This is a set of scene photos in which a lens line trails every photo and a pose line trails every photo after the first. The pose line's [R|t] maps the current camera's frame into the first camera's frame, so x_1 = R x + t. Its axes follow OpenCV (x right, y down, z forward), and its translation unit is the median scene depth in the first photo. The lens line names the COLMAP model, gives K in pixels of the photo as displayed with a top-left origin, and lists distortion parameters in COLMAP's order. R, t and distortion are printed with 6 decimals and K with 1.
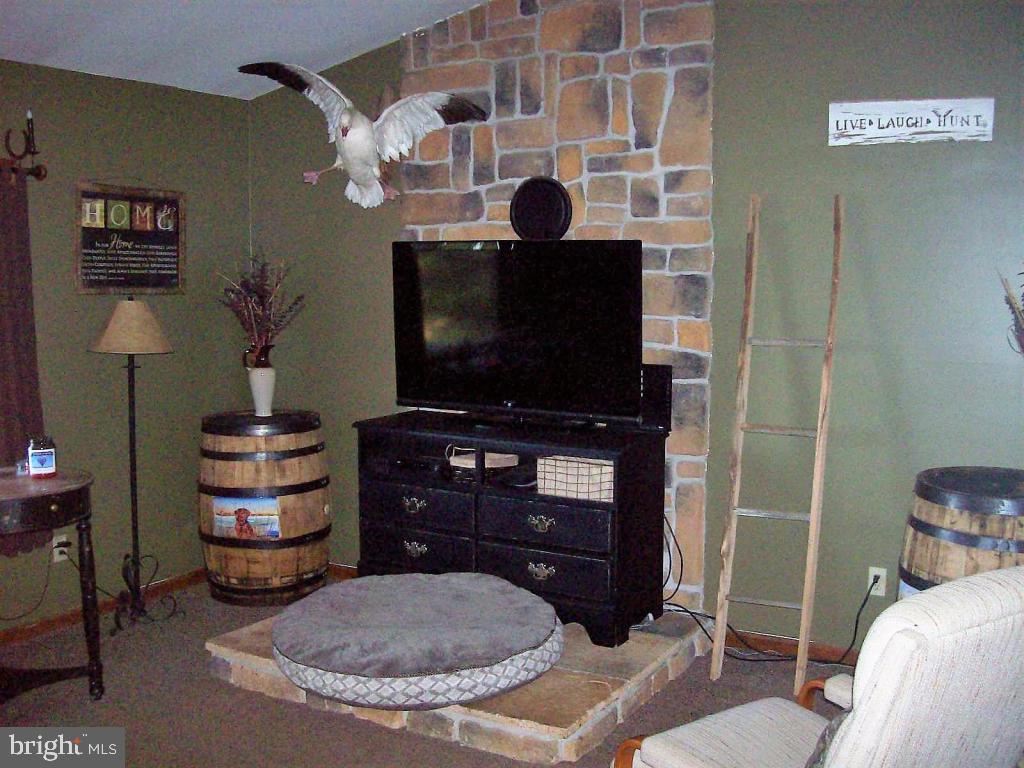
lens RADIAL K [[1079.9, 0, 512.0], [0, 1079.9, 384.0], [0, 0, 1]] dist [-0.193989, 0.188608]
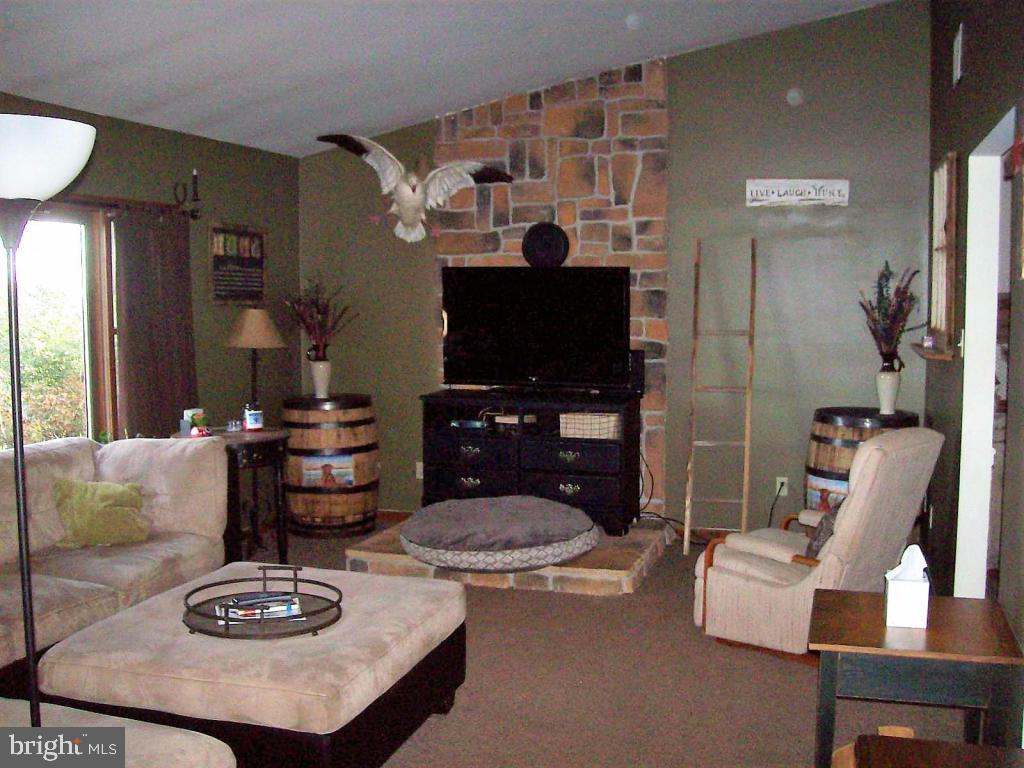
lens RADIAL K [[1079.9, 0, 512.0], [0, 1079.9, 384.0], [0, 0, 1]] dist [-0.193989, 0.188608]
pose [[0.975237, -0.022069, 0.220060, -0.351403], [0.026161, 0.999535, -0.015697, 0.047169], [-0.219611, 0.021065, 0.975360, -0.409993]]
